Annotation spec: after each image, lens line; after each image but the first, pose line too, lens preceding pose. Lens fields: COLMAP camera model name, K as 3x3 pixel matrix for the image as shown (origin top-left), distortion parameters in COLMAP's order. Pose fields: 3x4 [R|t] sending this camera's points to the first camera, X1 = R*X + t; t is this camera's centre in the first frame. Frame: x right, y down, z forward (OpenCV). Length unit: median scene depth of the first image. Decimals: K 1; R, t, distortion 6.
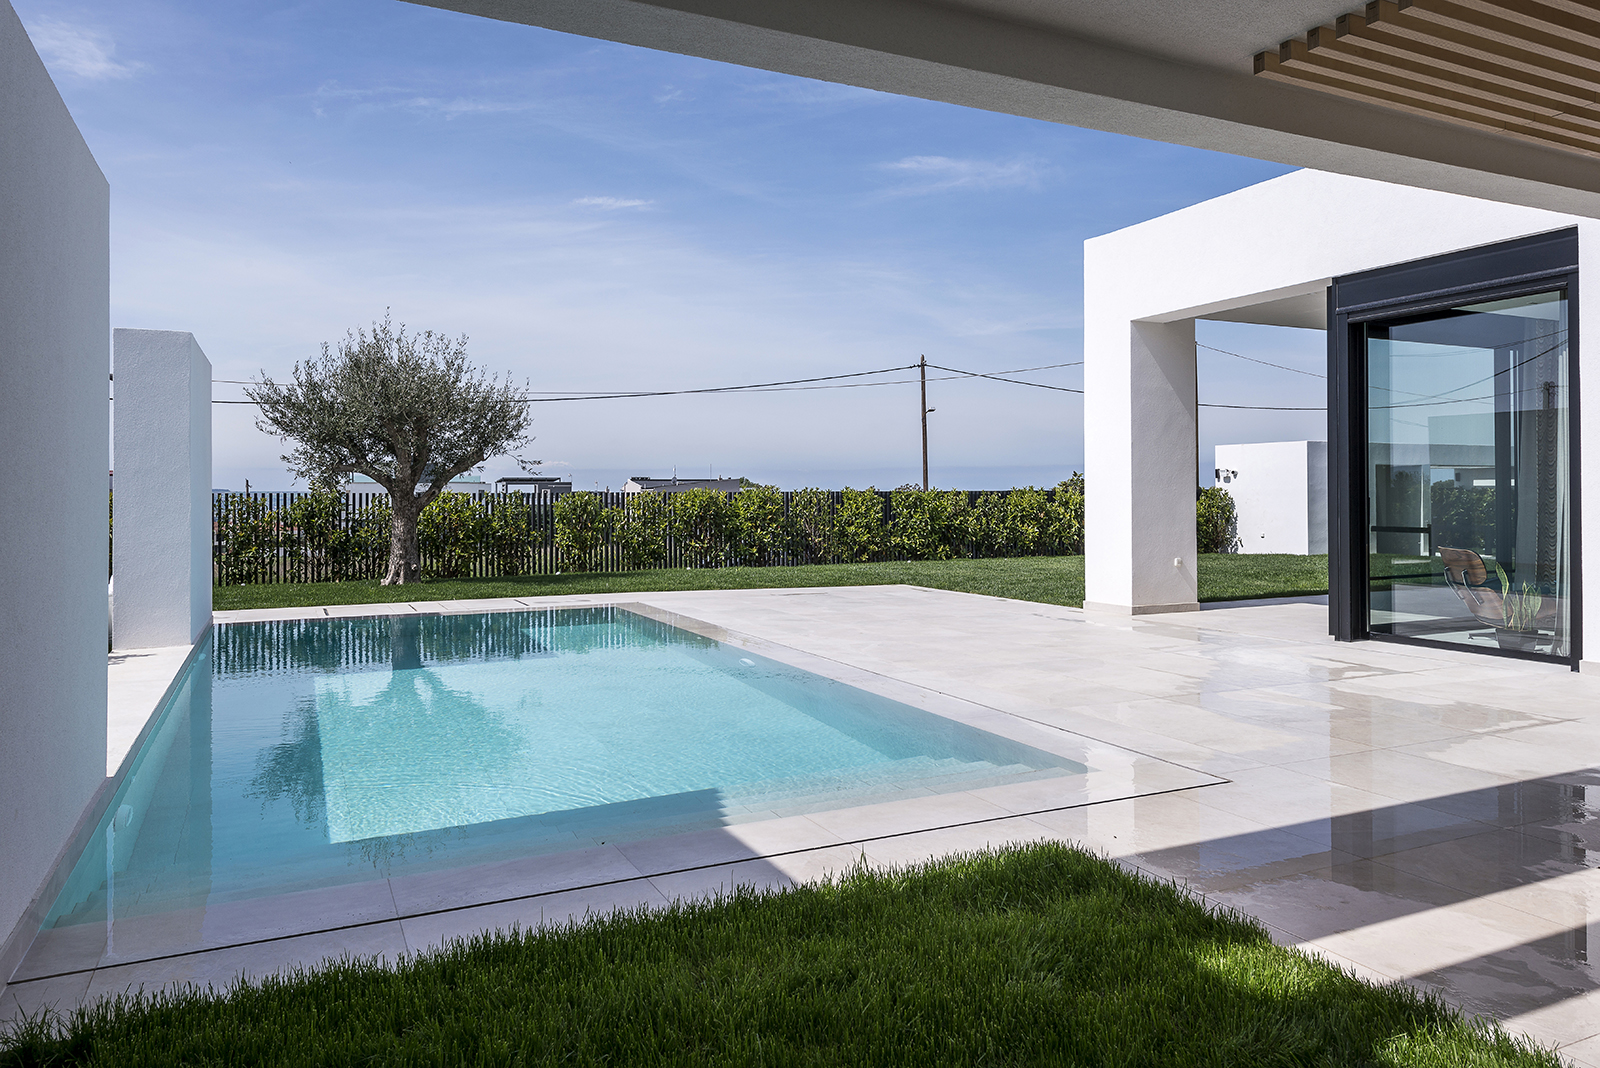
lens RADIAL K [[1046.3, 0, 801.4], [0, 1046.3, 488.9], [0, 0, 1]] dist [-0.000886, -0.000637]
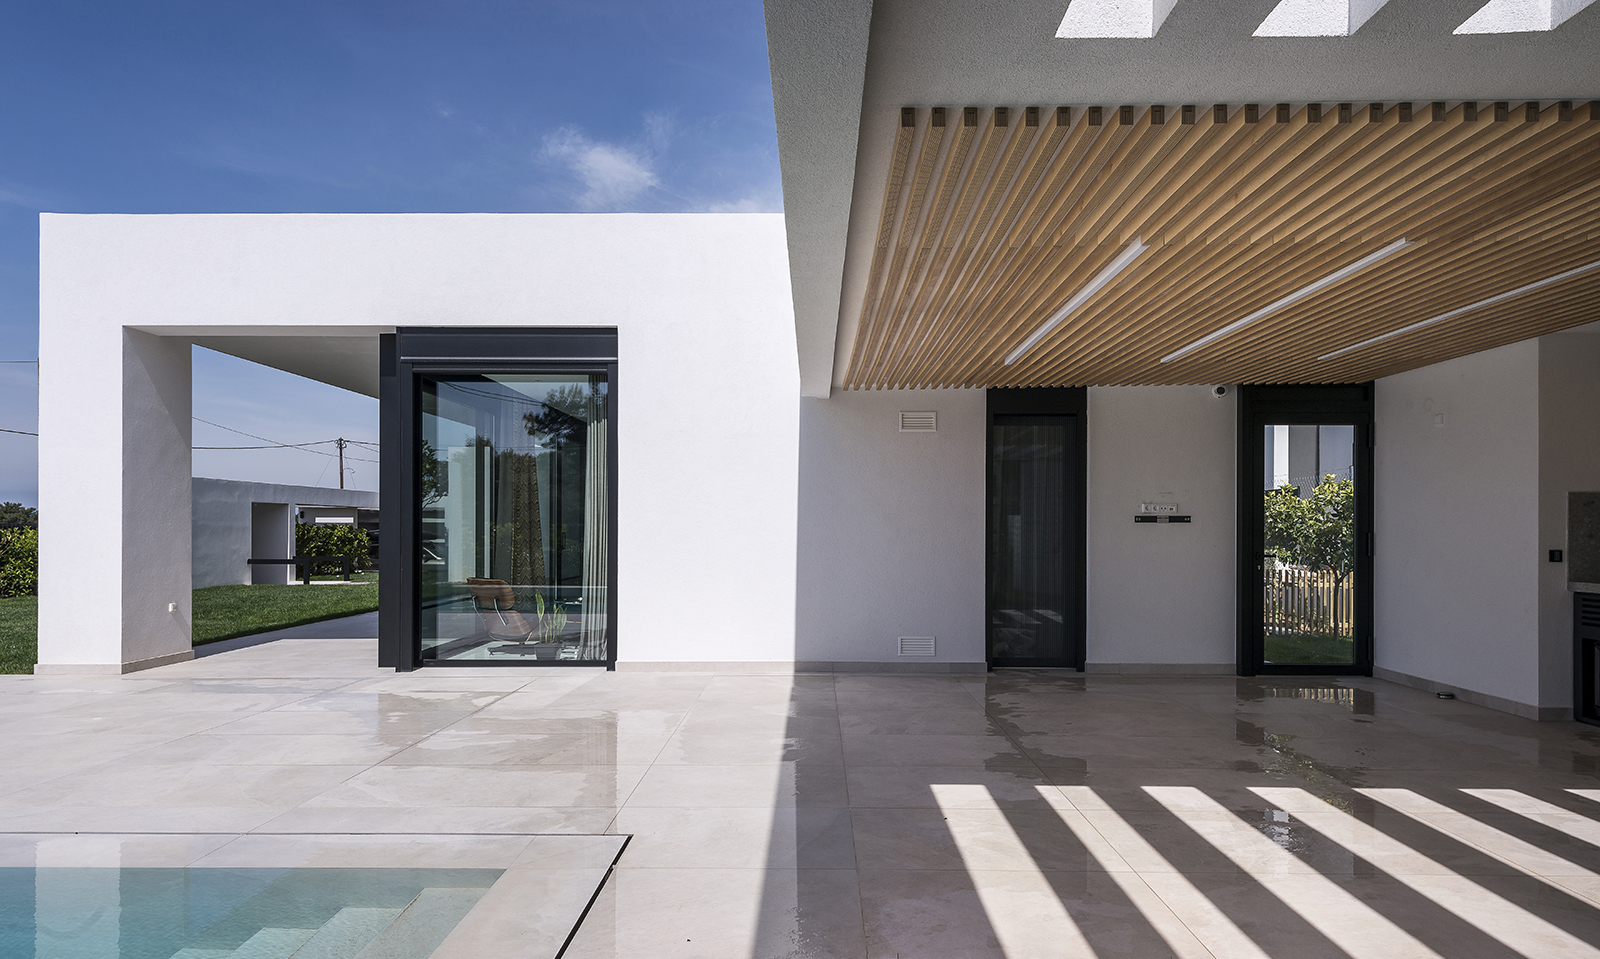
lens RADIAL K [[904.4, 0, 807.1], [0, 904.4, 519.1], [0, 0, 1]] dist [0.004485, 0.000215]
pose [[0.437499, 0.014215, 0.899106, -0.055461], [-0.009581, 0.999892, -0.011146, -0.001017], [-0.899168, -0.003738, 0.437588, 0.100025]]
